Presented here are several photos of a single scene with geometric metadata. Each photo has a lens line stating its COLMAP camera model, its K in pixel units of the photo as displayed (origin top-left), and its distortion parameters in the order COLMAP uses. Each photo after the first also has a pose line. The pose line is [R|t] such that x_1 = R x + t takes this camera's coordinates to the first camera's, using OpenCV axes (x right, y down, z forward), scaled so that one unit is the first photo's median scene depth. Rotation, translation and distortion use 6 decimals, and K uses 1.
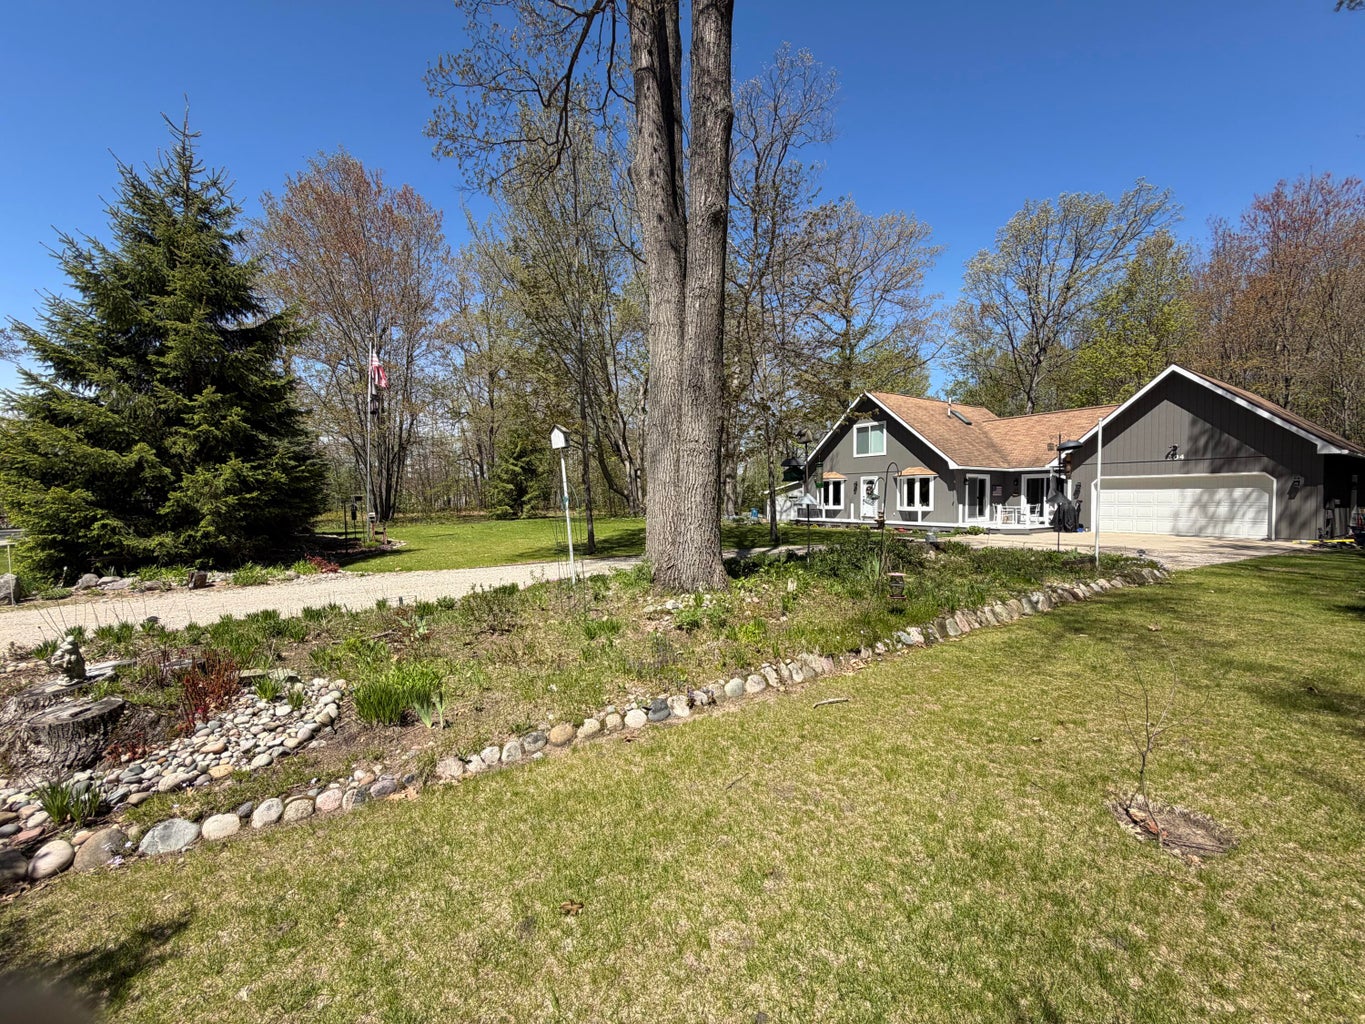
lens RADIAL K [[543.4, 0, 683.5], [0, 543.4, 512.3], [0, 0, 1]] dist [0.001351, 0.000198]
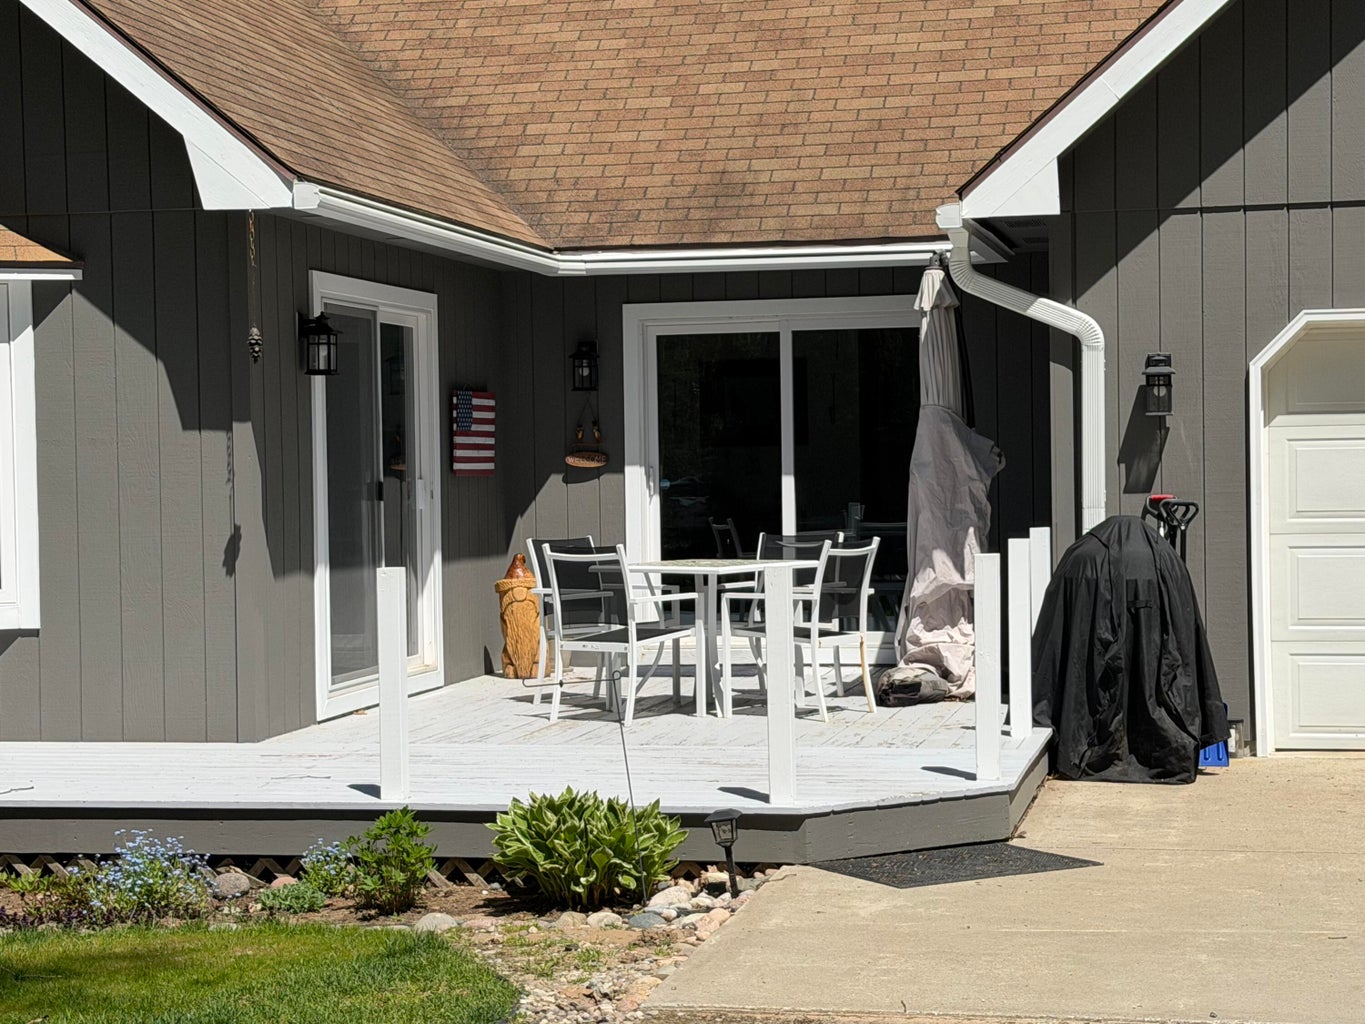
lens RADIAL K [[2605.3, 0, 682.4], [0, 2605.3, 512.7], [0, 0, 1]] dist [0.025493, 0.000000]
pose [[0.691818, -0.018193, 0.721843, 0.203274], [0.027609, 0.999618, -0.001266, -0.020835], [-0.721544, 0.020805, 0.692056, 0.606090]]
